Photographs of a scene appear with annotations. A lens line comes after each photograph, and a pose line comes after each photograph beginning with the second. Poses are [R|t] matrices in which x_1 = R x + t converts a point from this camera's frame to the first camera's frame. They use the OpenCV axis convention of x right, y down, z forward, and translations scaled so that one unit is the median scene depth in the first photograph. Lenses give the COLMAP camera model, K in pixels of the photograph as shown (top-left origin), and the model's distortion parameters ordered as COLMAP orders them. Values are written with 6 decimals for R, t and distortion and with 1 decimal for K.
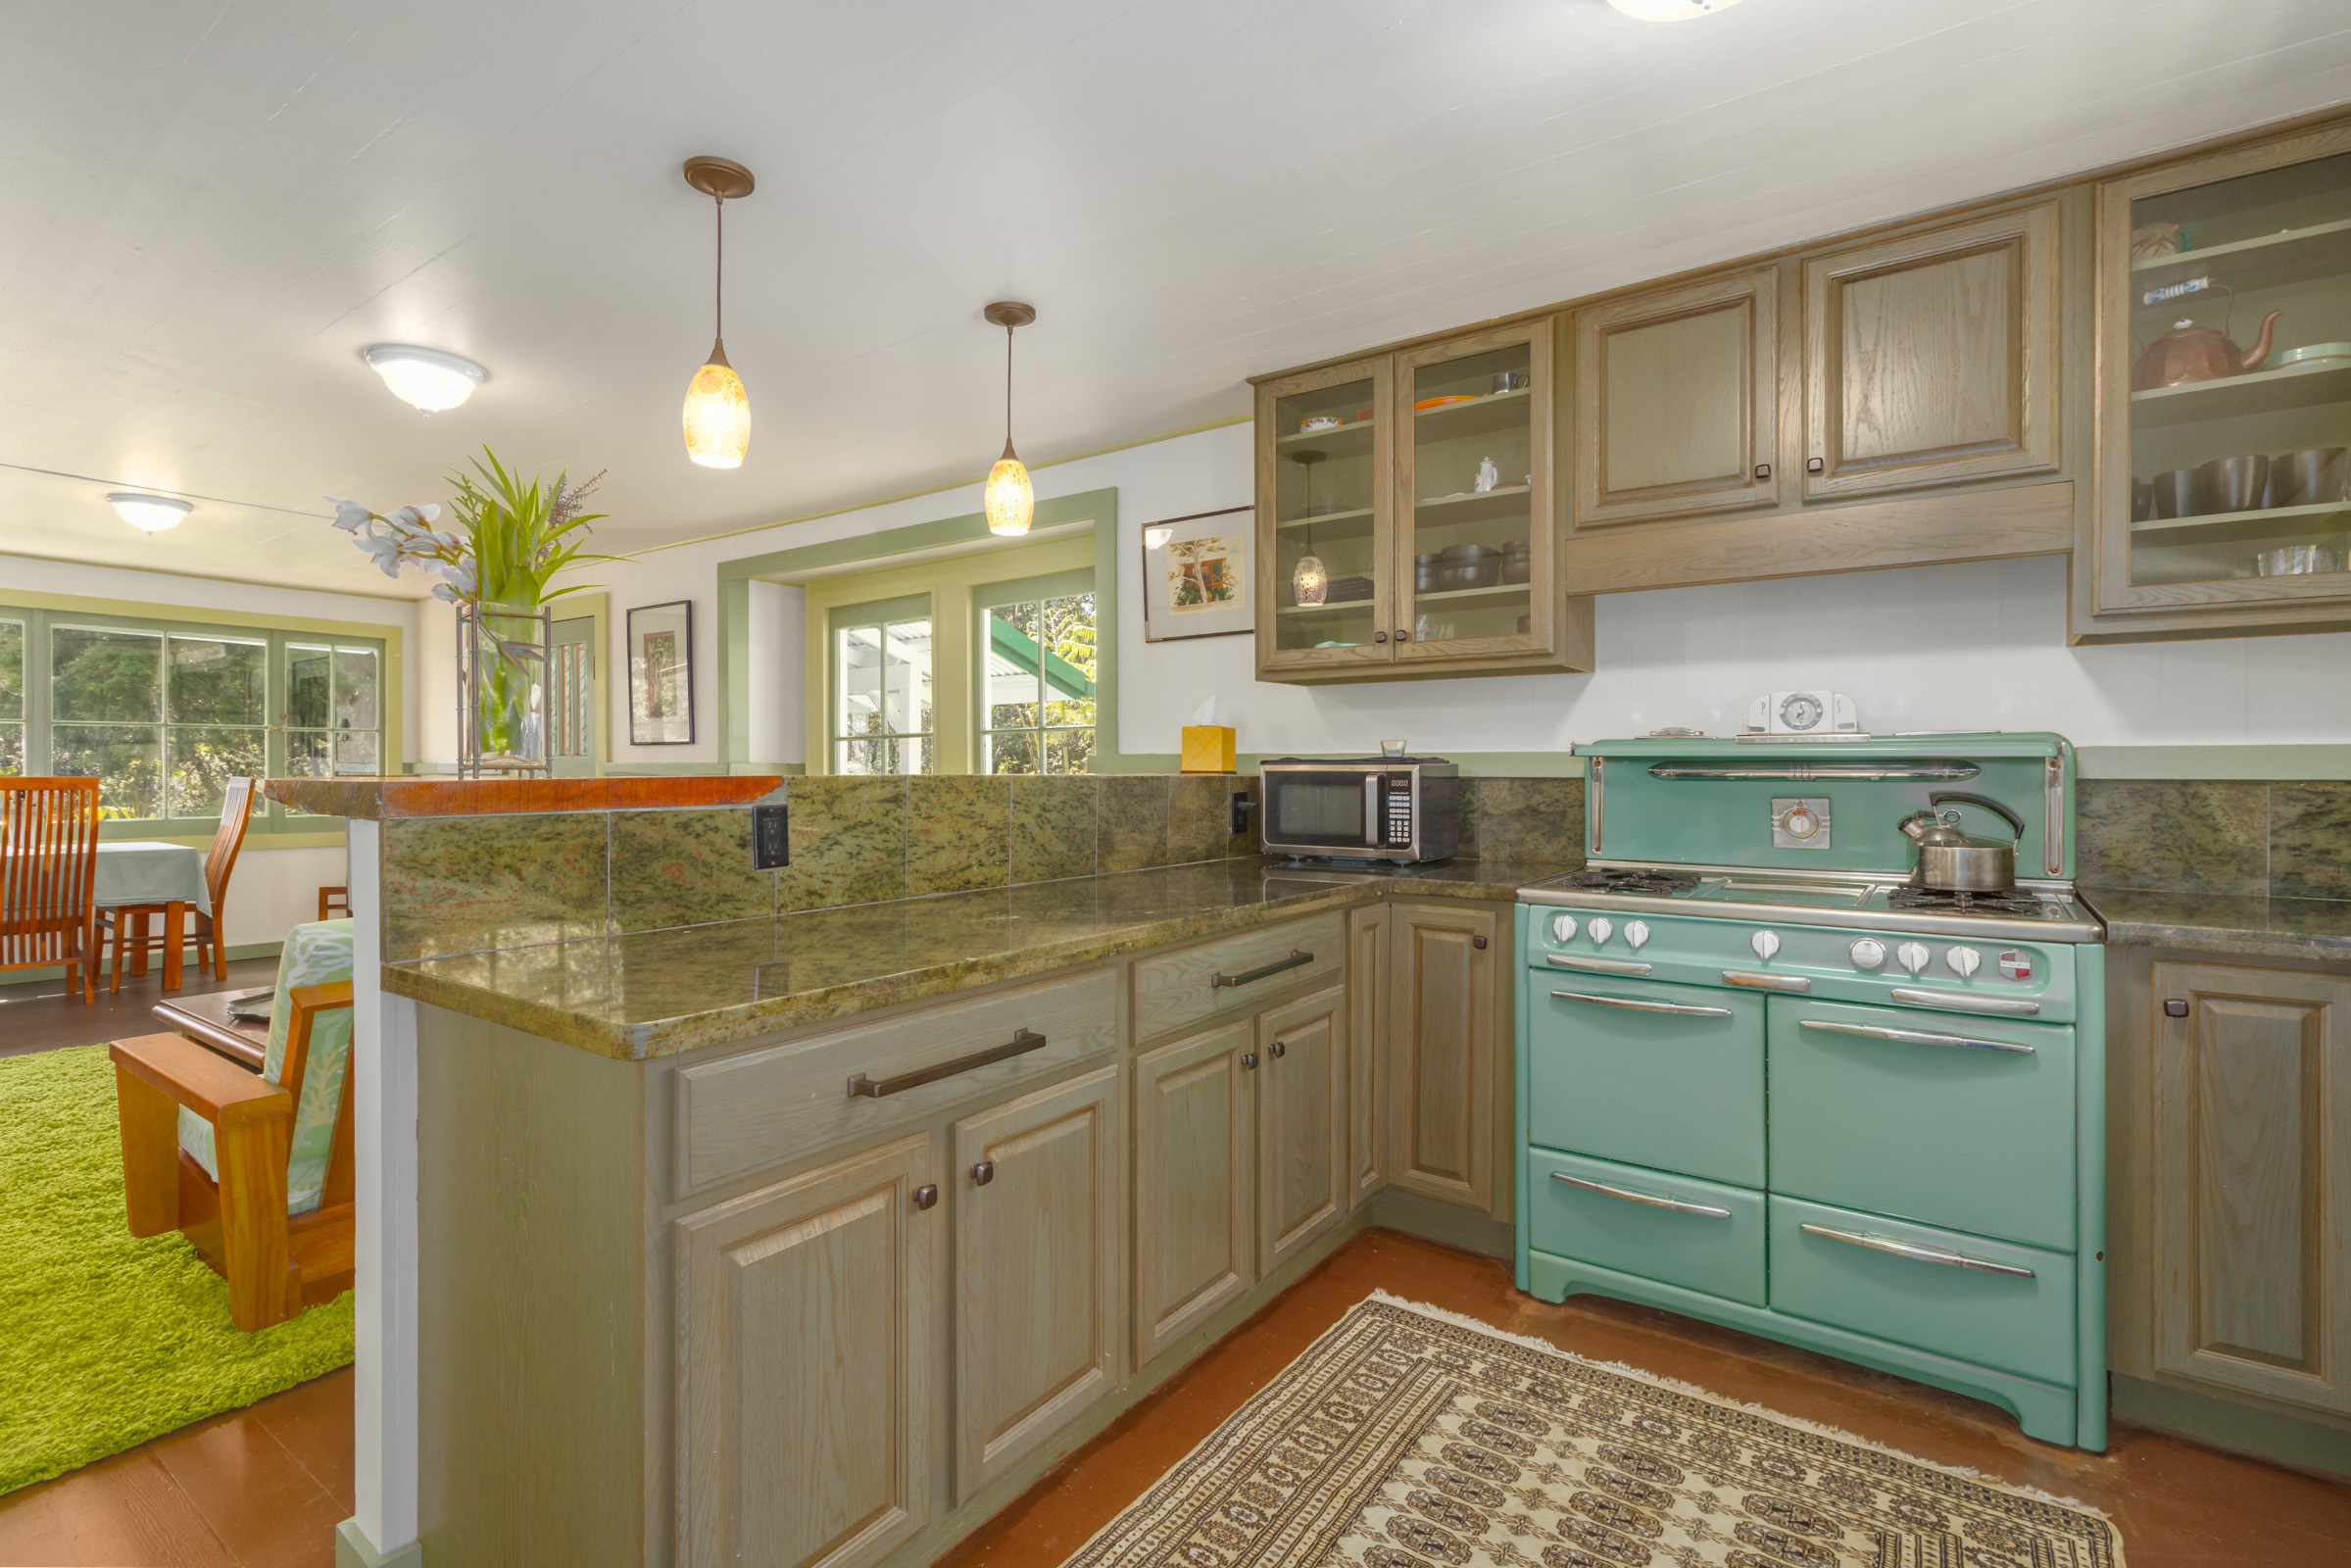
lens RADIAL K [[1092.4, 0, 1171.4], [0, 1092.4, 767.9], [0, 0, 1]] dist [0.001598, -0.000453]
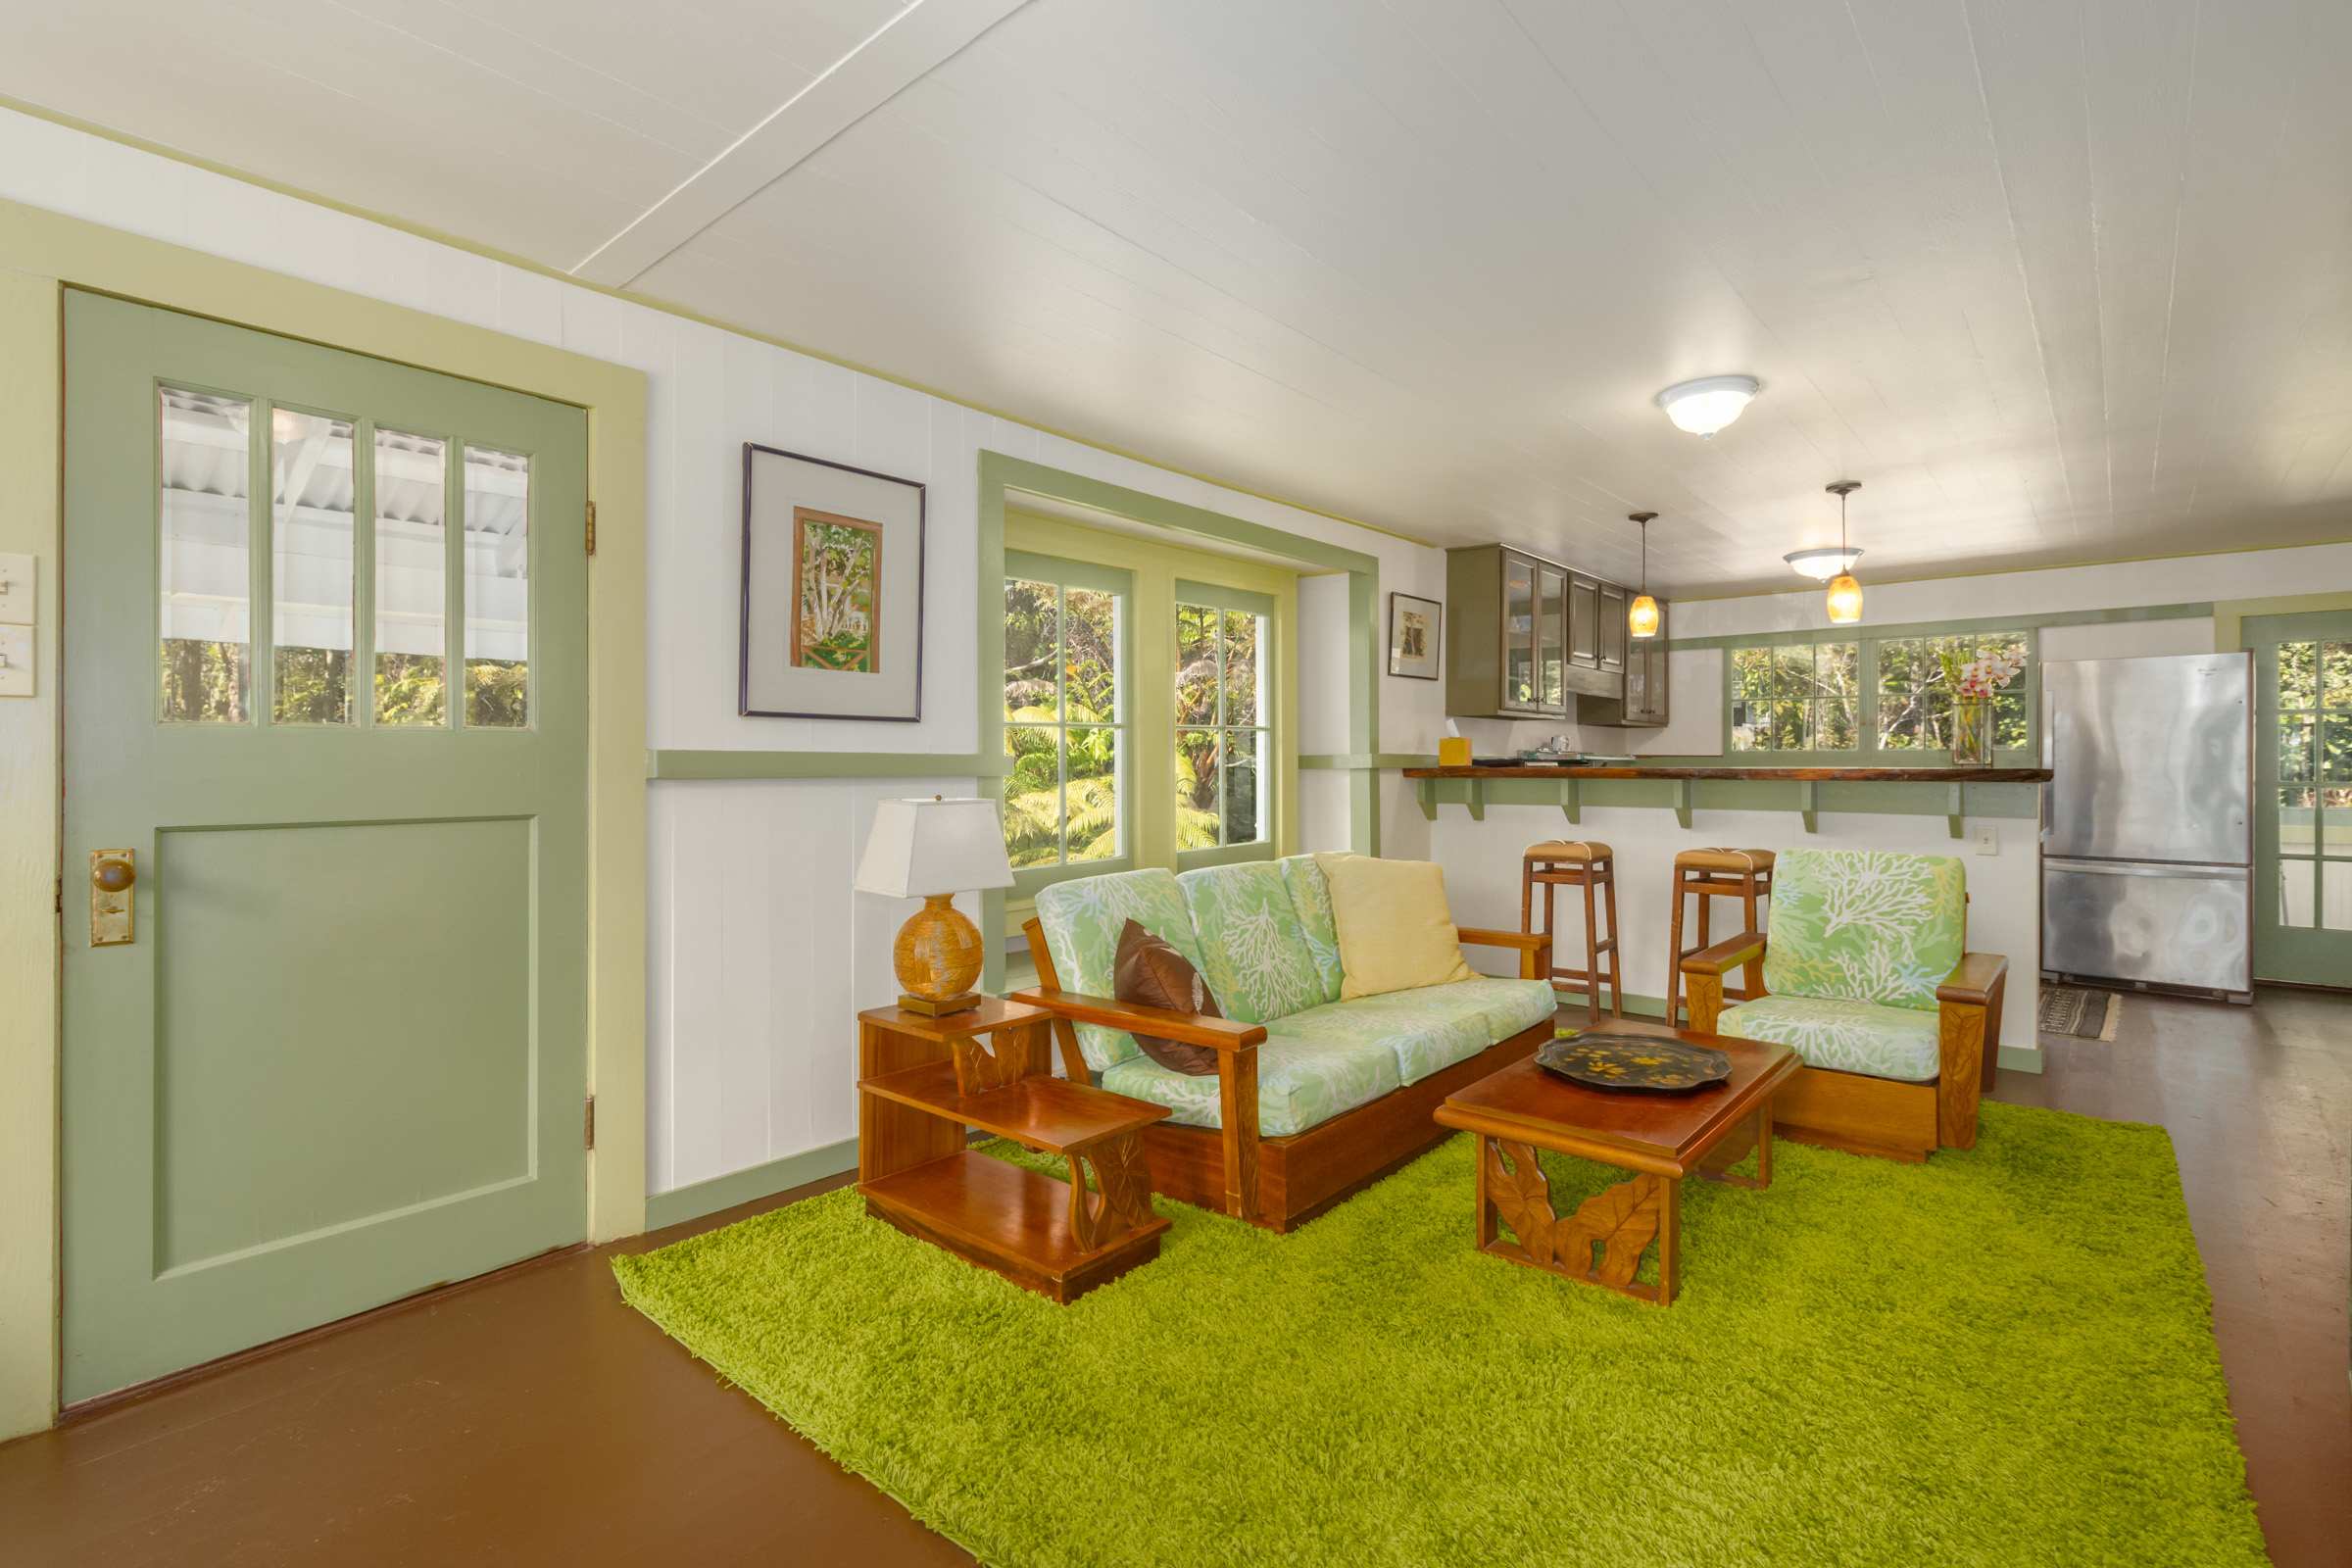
lens RADIAL K [[1092.8, 0, 1171.9], [0, 1092.8, 767.9], [0, 0, 1]] dist [0.001598, -0.000453]
pose [[0.090870, 0.000131, 0.995863, -1.037589], [0.005486, 0.999985, -0.000632, 0.005280], [-0.995848, 0.005521, 0.090868, 0.811107]]
